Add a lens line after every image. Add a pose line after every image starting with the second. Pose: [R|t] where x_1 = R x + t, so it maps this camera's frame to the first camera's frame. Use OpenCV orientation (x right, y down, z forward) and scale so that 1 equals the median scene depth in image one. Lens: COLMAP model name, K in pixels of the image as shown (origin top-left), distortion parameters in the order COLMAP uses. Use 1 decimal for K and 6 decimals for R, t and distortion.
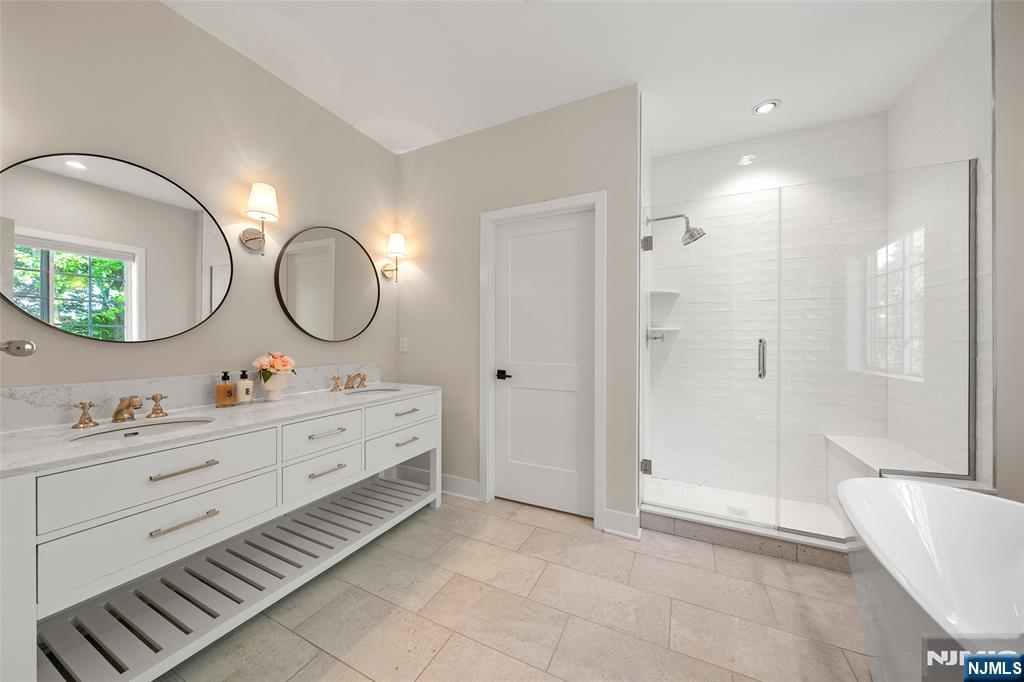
lens RADIAL K [[354.0, 0, 506.4], [0, 354.0, 340.1], [0, 0, 1]] dist [-0.002829, -0.000334]
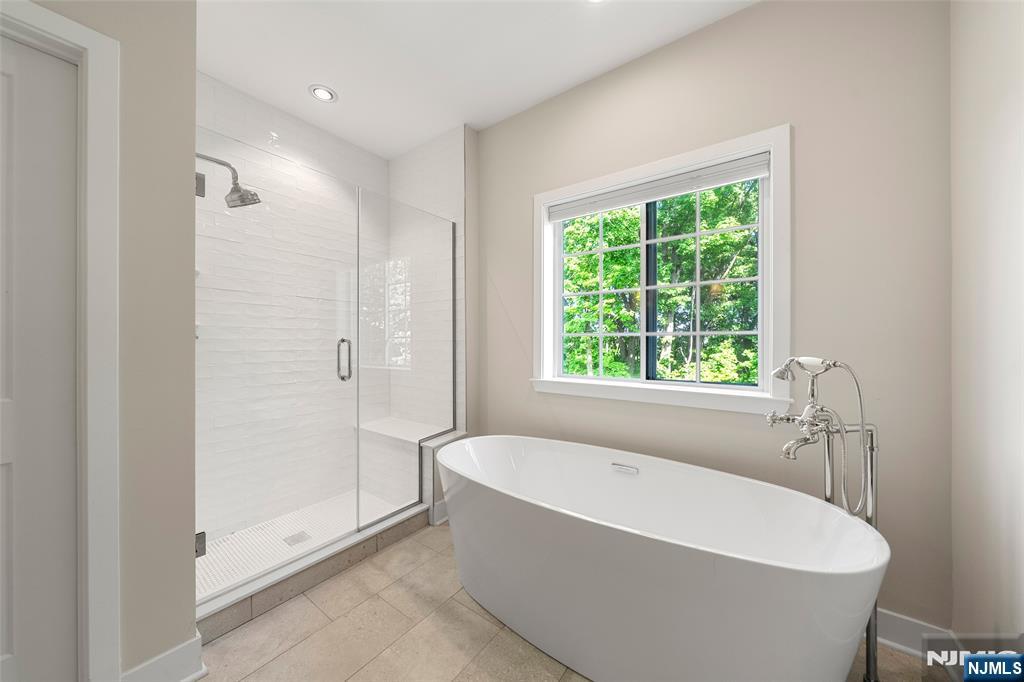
lens RADIAL K [[354.0, 0, 509.7], [0, 354.0, 340.6], [0, 0, 1]] dist [-0.002829, -0.000334]
pose [[0.163899, -0.001522, 0.986476, -0.139396], [0.002487, 0.999996, 0.001129, 0.002205], [-0.986474, 0.002268, 0.163902, 0.424425]]
